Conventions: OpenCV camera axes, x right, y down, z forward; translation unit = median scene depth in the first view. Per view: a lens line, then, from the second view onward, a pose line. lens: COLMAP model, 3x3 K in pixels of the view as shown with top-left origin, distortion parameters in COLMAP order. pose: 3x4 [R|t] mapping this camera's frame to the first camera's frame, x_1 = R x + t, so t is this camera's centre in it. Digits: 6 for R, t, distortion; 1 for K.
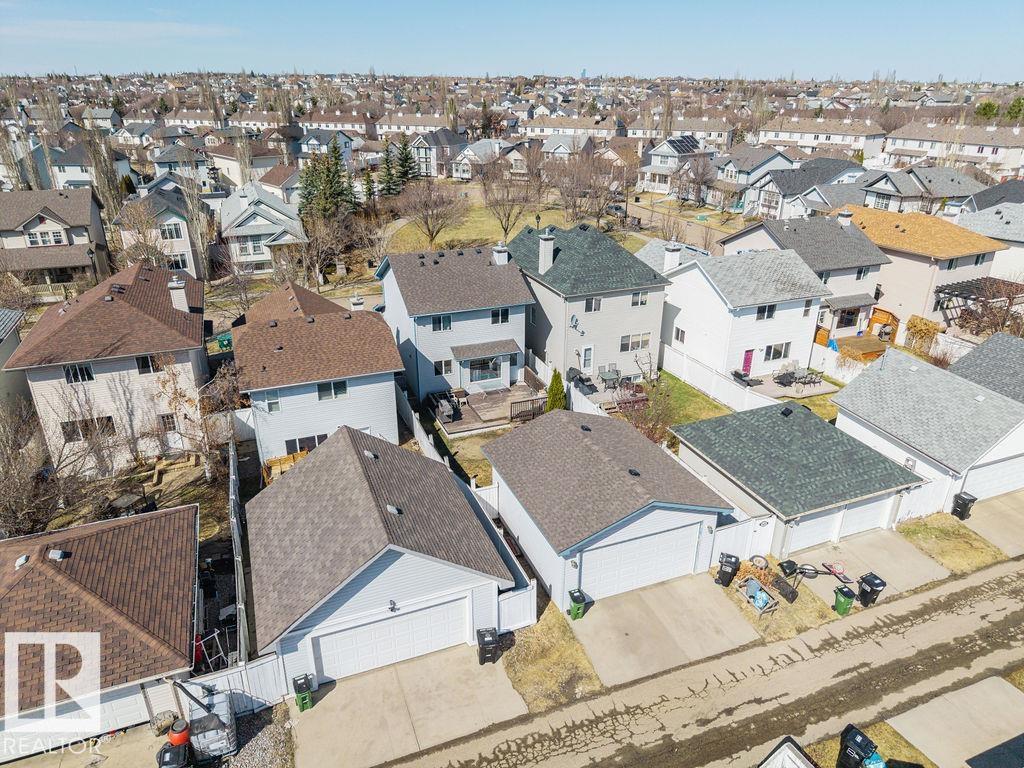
lens RADIAL K [[691.8, 0, 509.0], [0, 691.8, 389.5], [0, 0, 1]] dist [0.004145, -0.003795]
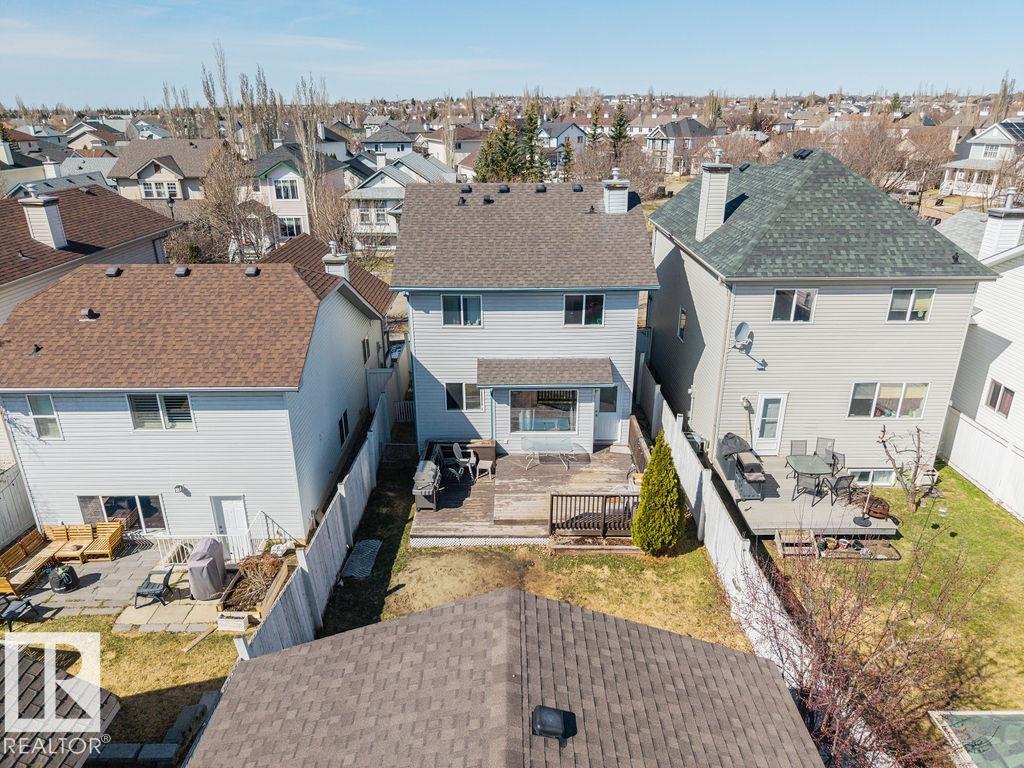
lens RADIAL K [[691.8, 0, 509.0], [0, 691.8, 389.5], [0, 0, 1]] dist [0.004145, -0.003795]
pose [[0.930605, 0.132871, -0.341057, 0.106880], [-0.144517, 0.989463, -0.008845, -0.035449], [0.336288, 0.057520, 0.940001, 0.492727]]
